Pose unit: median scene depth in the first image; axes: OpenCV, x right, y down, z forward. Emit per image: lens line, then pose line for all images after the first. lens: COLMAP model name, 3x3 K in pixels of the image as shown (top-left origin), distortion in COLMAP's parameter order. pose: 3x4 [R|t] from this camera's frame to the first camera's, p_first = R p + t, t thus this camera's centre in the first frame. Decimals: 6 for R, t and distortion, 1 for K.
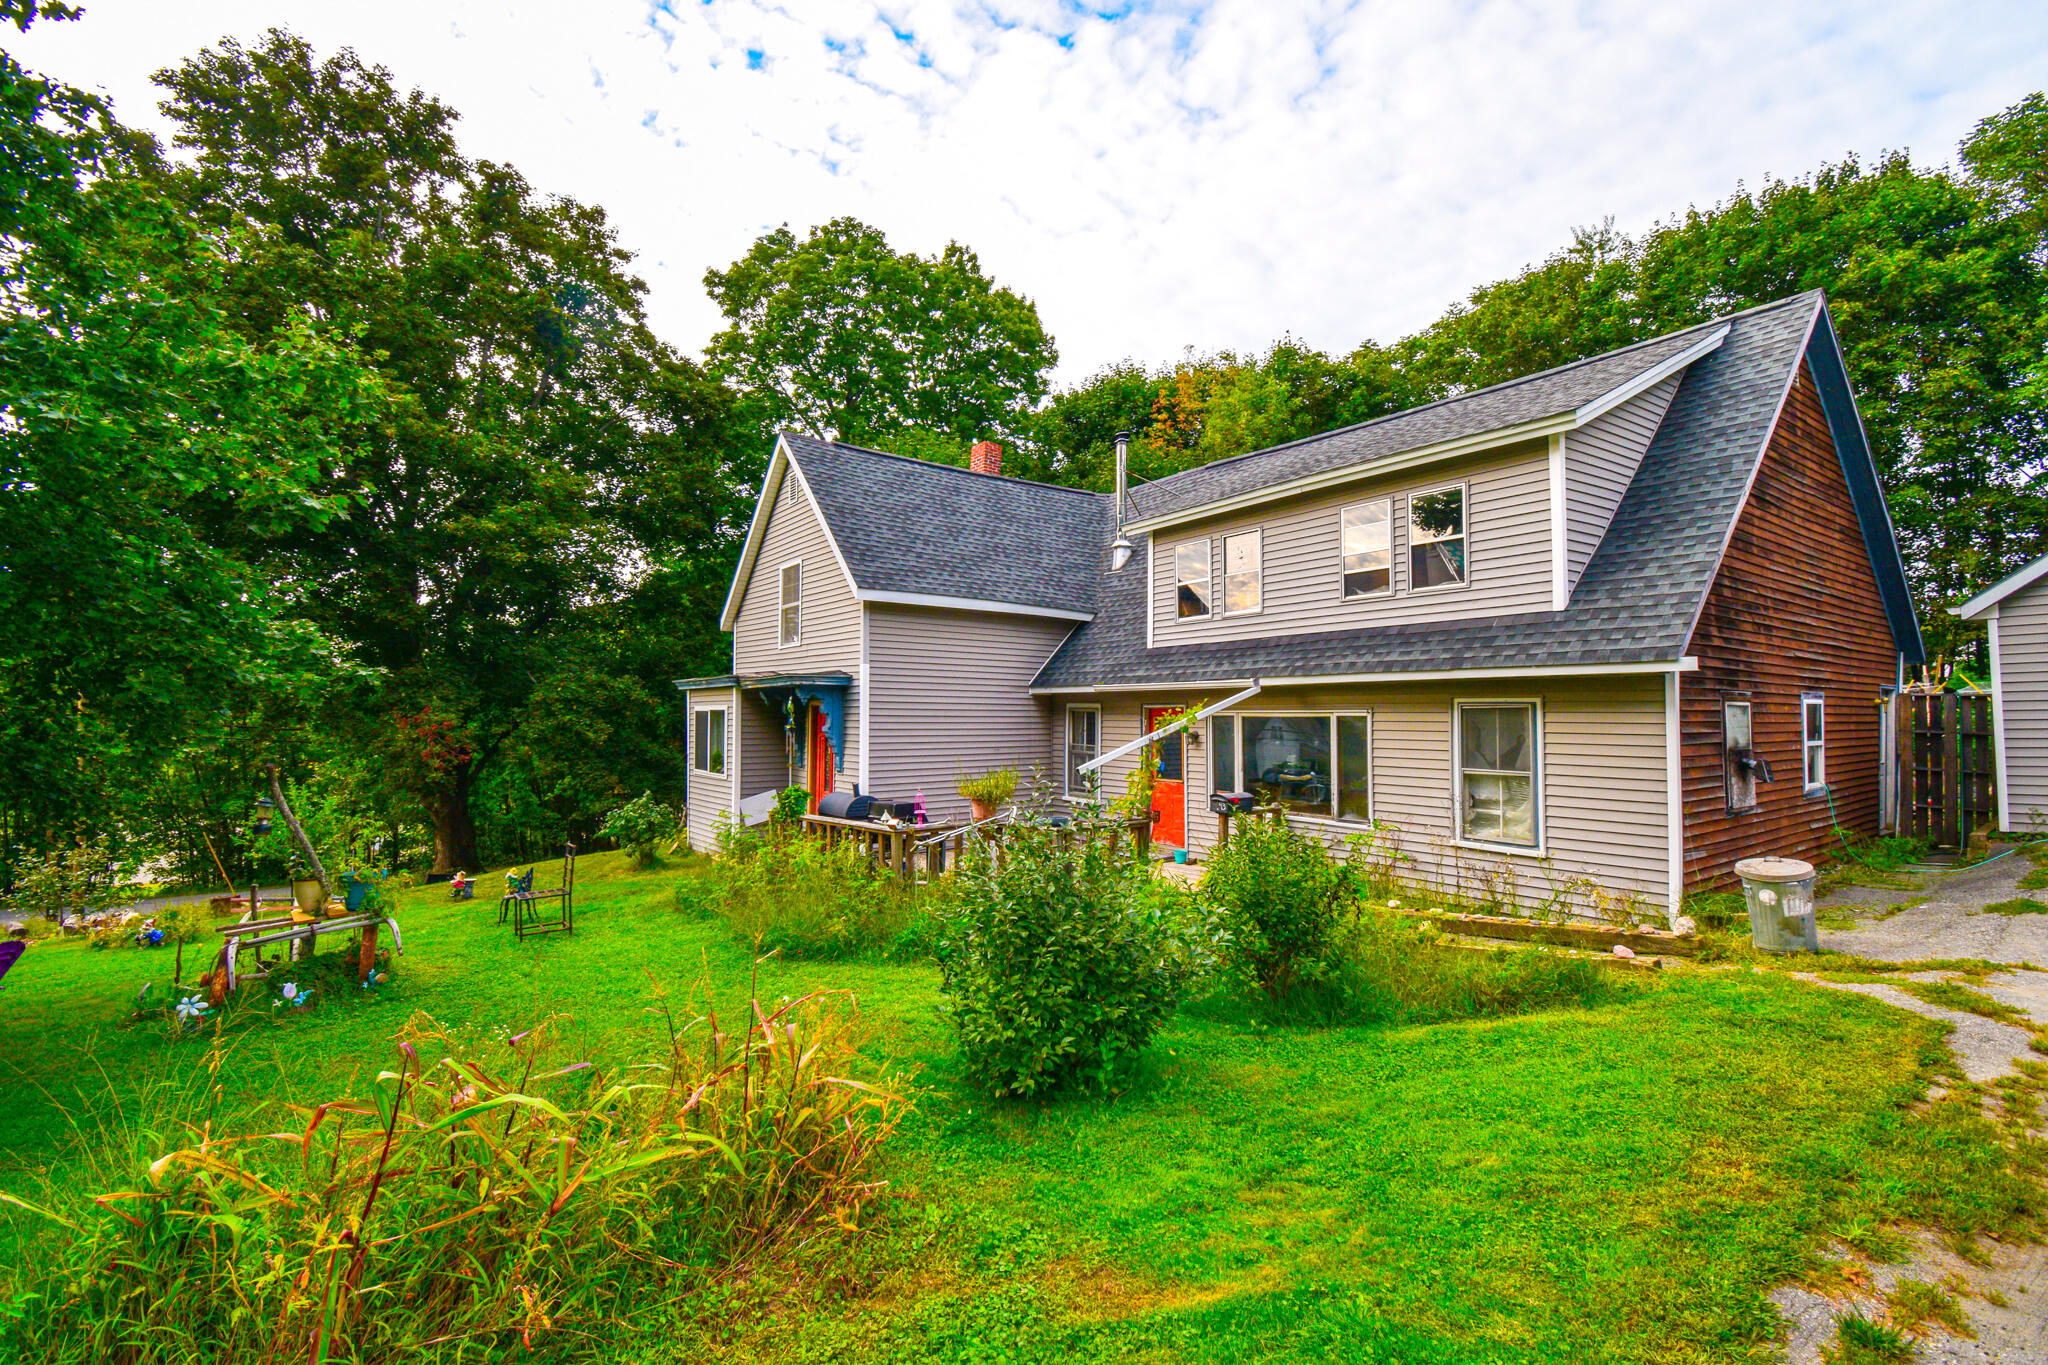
lens RADIAL K [[918.4, 0, 1021.6], [0, 918.4, 677.2], [0, 0, 1]] dist [0.022276, -0.027938]
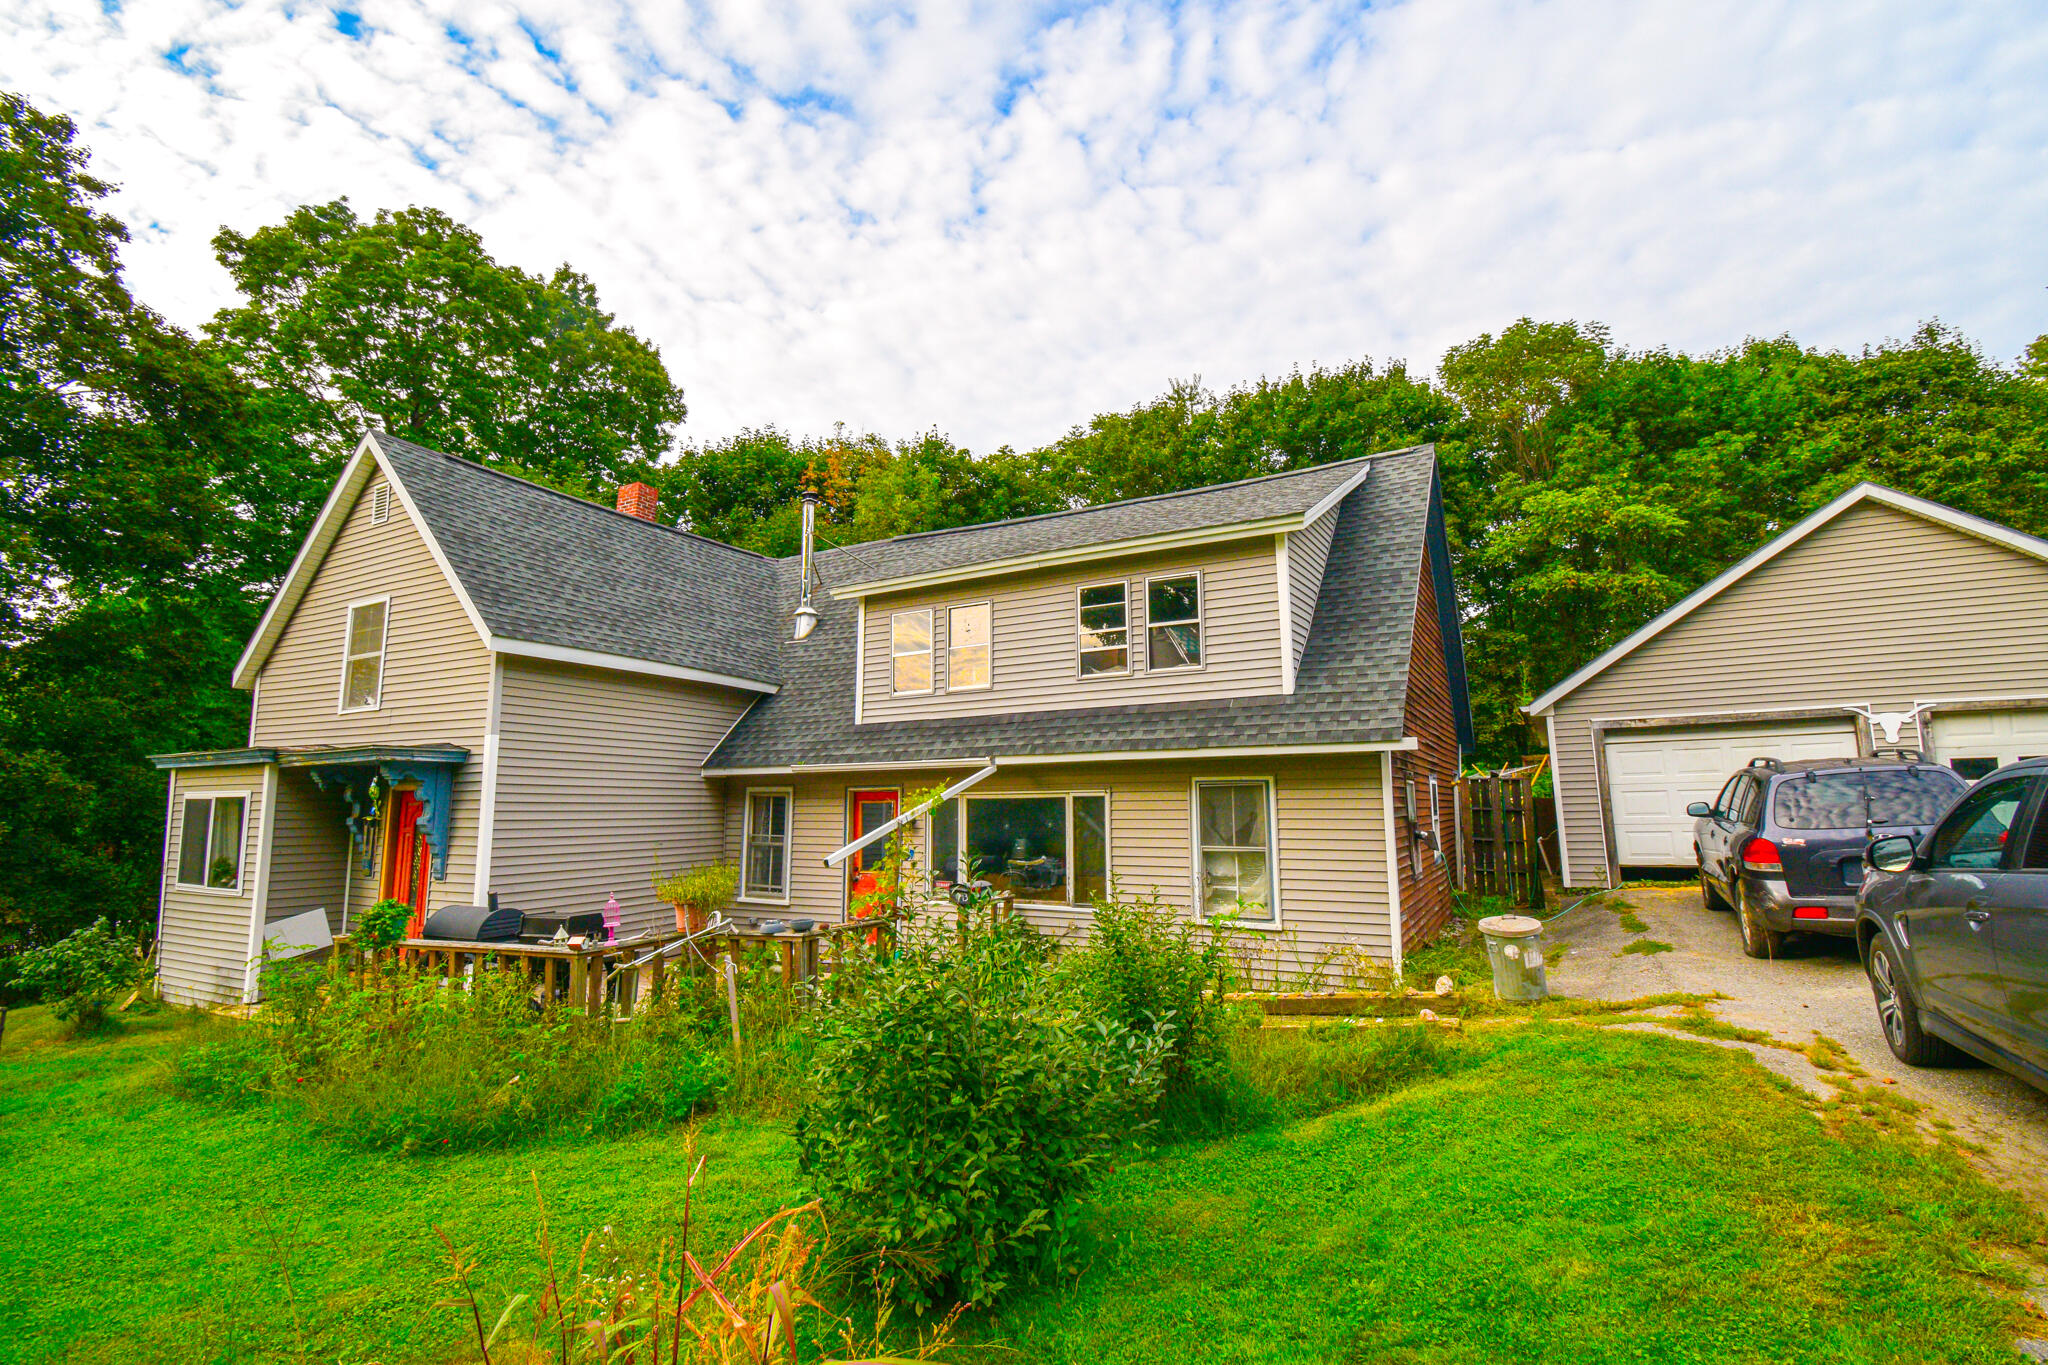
lens RADIAL K [[935.1, 0, 1024.4], [0, 935.1, 674.4], [0, 0, 1]] dist [0.020685, -0.028623]
pose [[0.902247, 0.051094, 0.428183, -0.096106], [-0.007542, 0.994673, -0.102800, 0.011399], [-0.431155, 0.089521, 0.897826, 0.087801]]
